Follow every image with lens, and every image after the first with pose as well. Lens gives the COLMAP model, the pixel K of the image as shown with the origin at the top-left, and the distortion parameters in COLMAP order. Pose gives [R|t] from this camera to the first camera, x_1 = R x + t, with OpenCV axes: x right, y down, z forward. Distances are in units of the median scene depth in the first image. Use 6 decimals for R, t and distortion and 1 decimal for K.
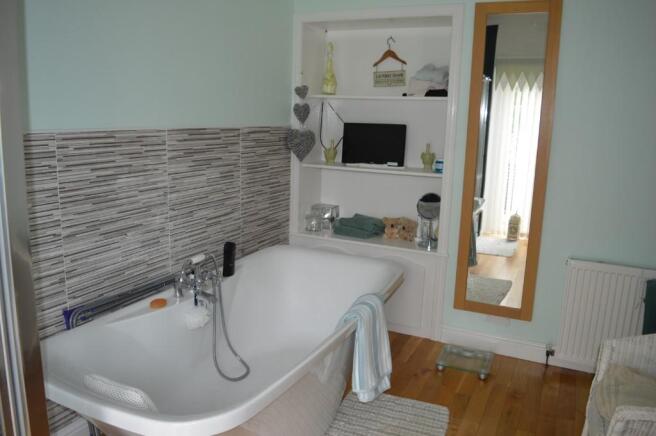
lens RADIAL K [[522.4, 0, 328.0], [0, 522.4, 218.0], [0, 0, 1]] dist [-0.090740, 0.013801]
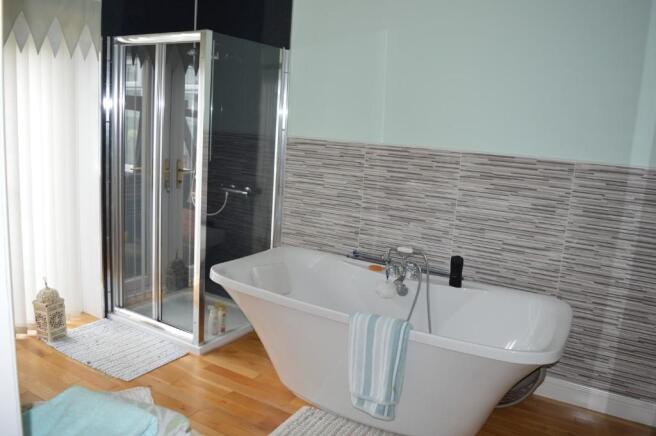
lens RADIAL K [[522.4, 0, 328.0], [0, 522.4, 218.0], [0, 0, 1]] dist [-0.090740, 0.013801]
pose [[-0.091233, 0.147944, -0.984779, 0.927387], [-0.255696, 0.952268, 0.166748, -0.146574], [0.962443, 0.267017, -0.049049, 0.796164]]
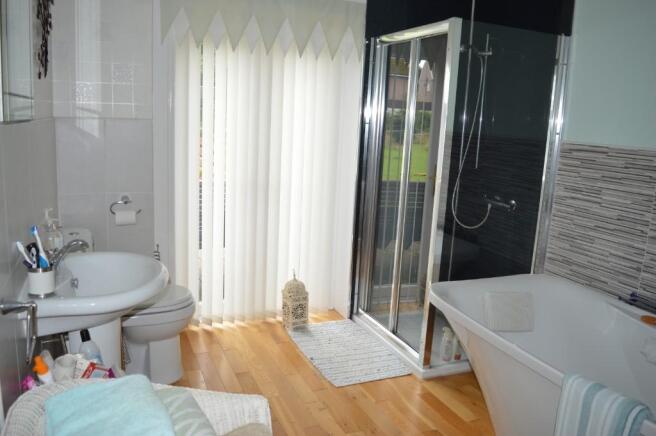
lens RADIAL K [[522.4, 0, 328.0], [0, 522.4, 218.0], [0, 0, 1]] dist [-0.090740, 0.013801]
pose [[-0.665771, 0.082081, -0.741628, 0.718211], [-0.208038, 0.934097, 0.290142, -0.157553], [0.716567, 0.347455, -0.604819, 0.940939]]
